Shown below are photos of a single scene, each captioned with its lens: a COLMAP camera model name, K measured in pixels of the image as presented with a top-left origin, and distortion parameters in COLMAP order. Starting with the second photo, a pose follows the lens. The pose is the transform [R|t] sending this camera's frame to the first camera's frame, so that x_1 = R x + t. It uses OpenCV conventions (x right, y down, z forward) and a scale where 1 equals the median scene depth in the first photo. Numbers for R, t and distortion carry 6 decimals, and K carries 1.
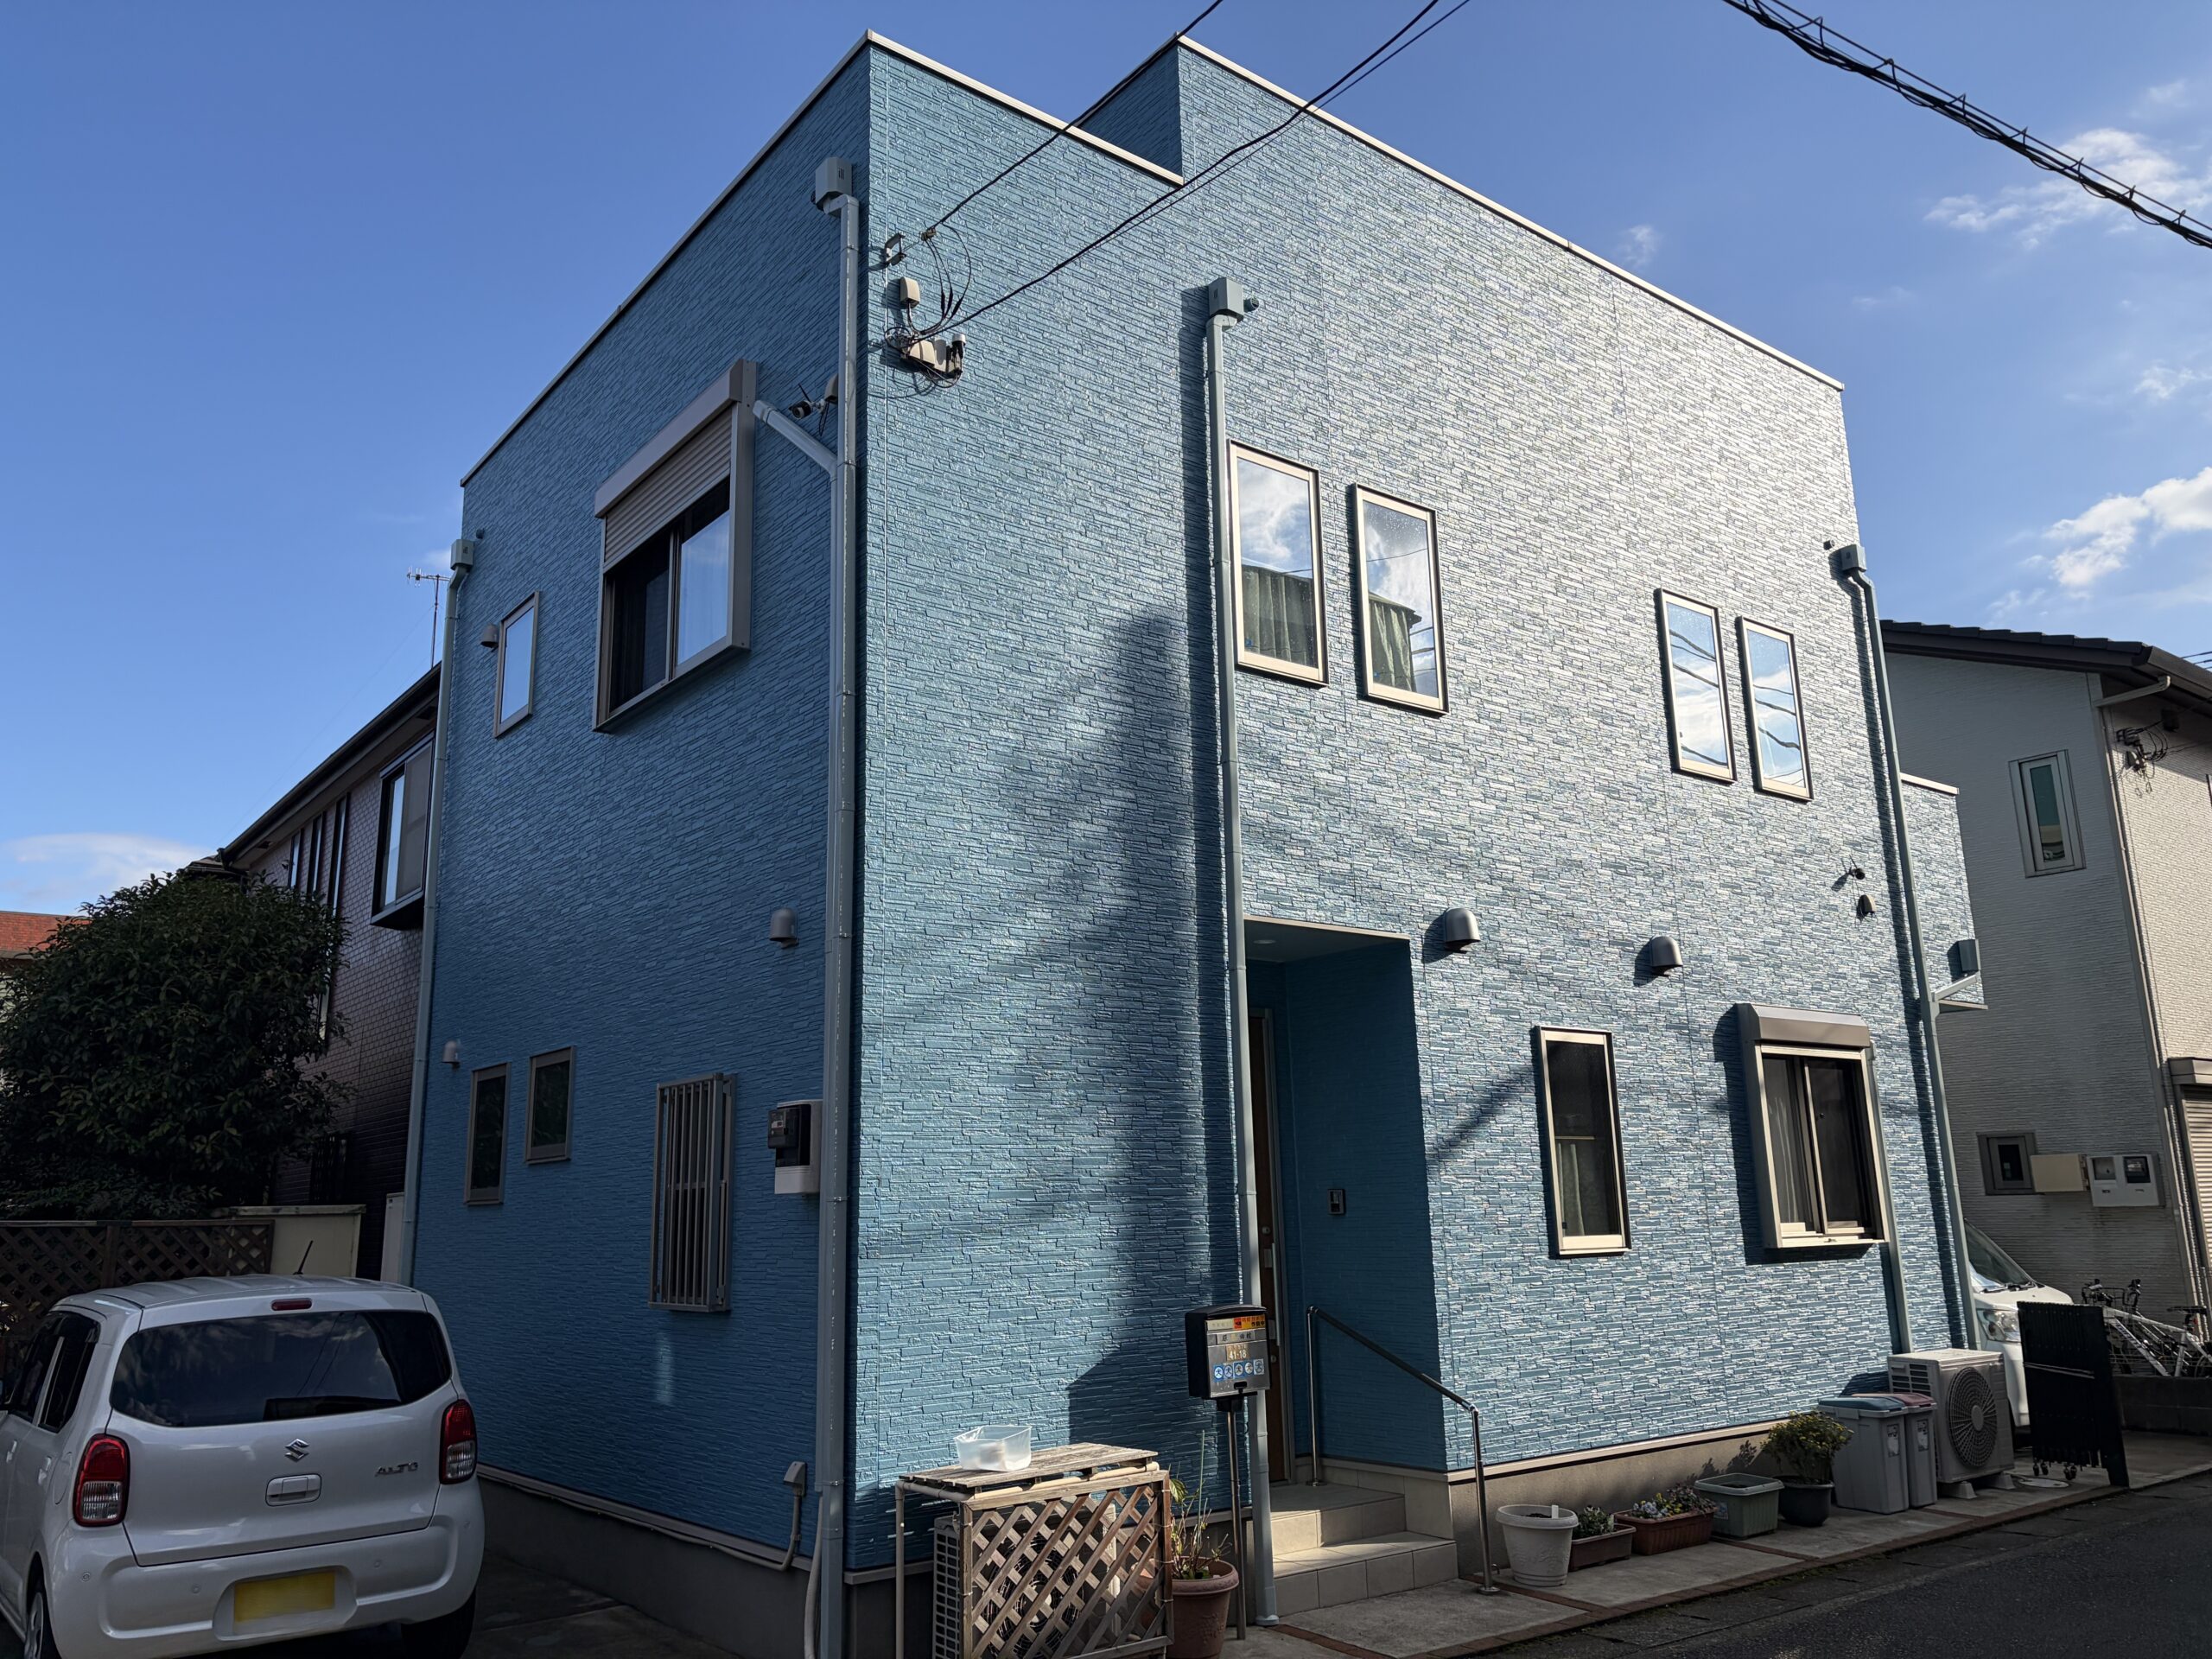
lens RADIAL K [[1661.1, 0, 1101.5], [0, 1661.1, 829.8], [0, 0, 1]] dist [0.000424, -0.001171]
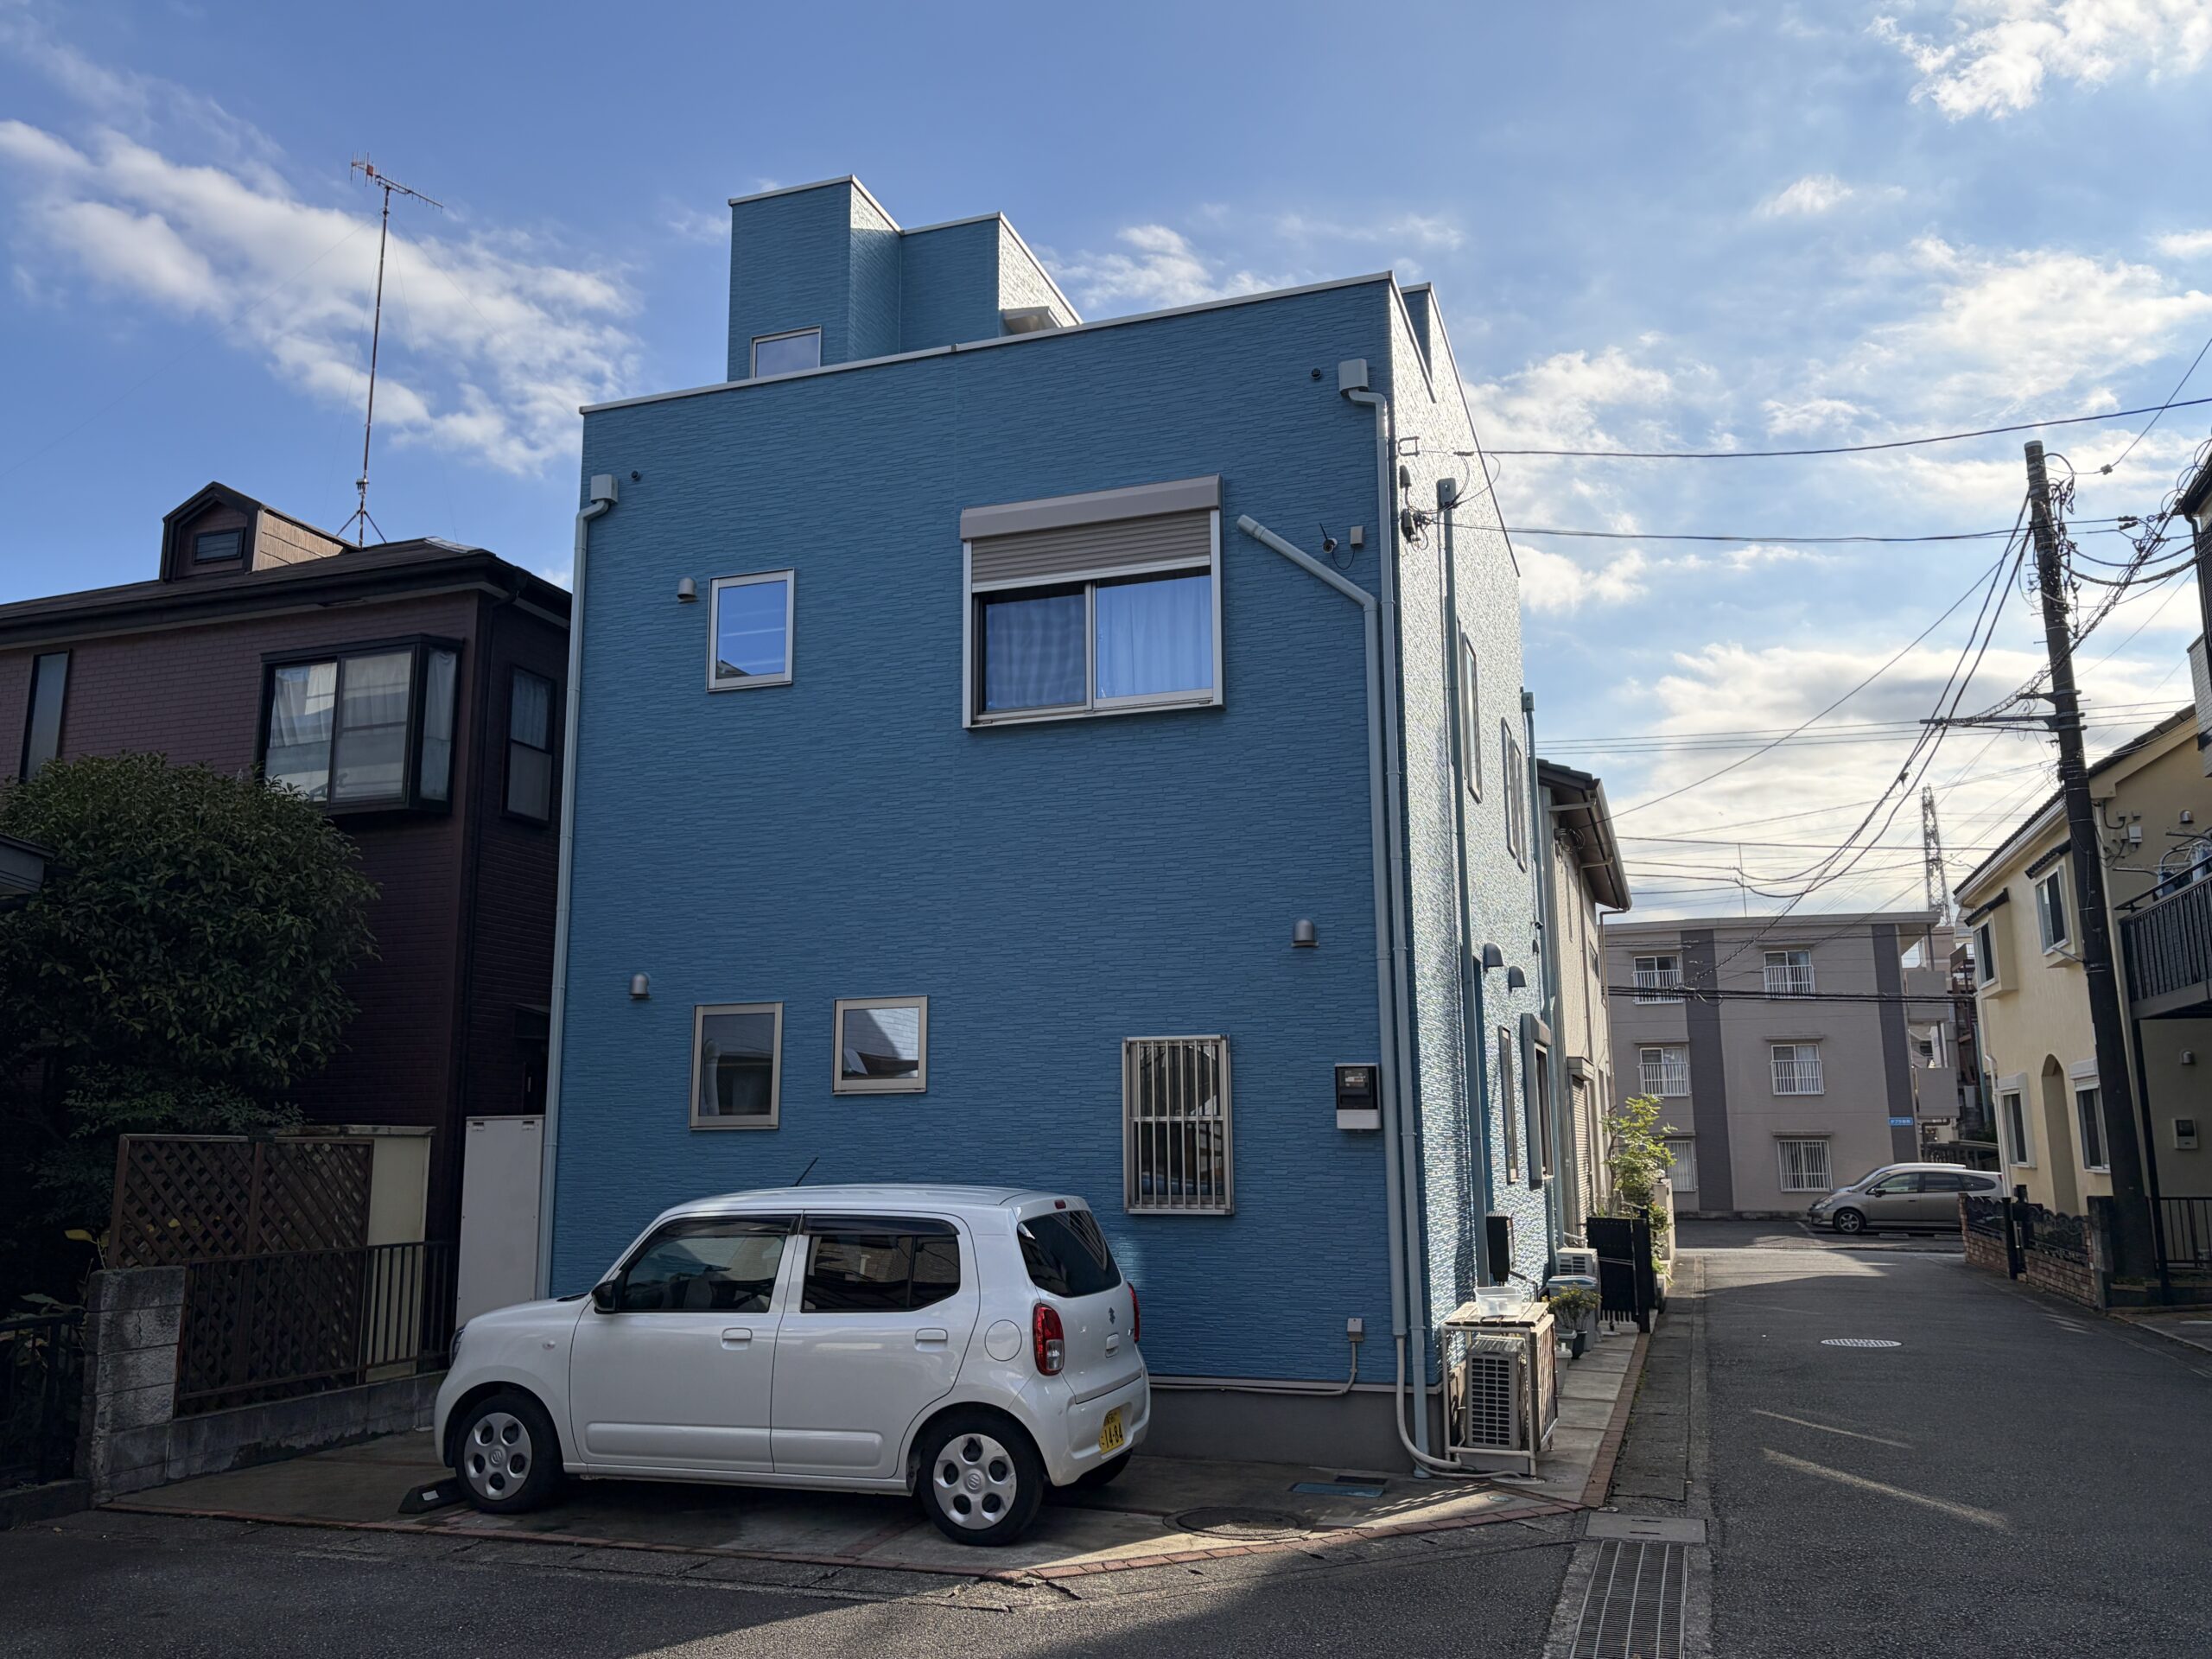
lens RADIAL K [[1746.4, 0, 1109.8], [0, 1746.4, 825.5], [0, 0, 1]] dist [-0.043930, -0.001839]
pose [[0.823590, 0.118782, 0.554608, -0.729730], [-0.138307, 0.990367, -0.006723, 0.000941], [-0.550064, -0.071169, 0.832084, -0.062452]]
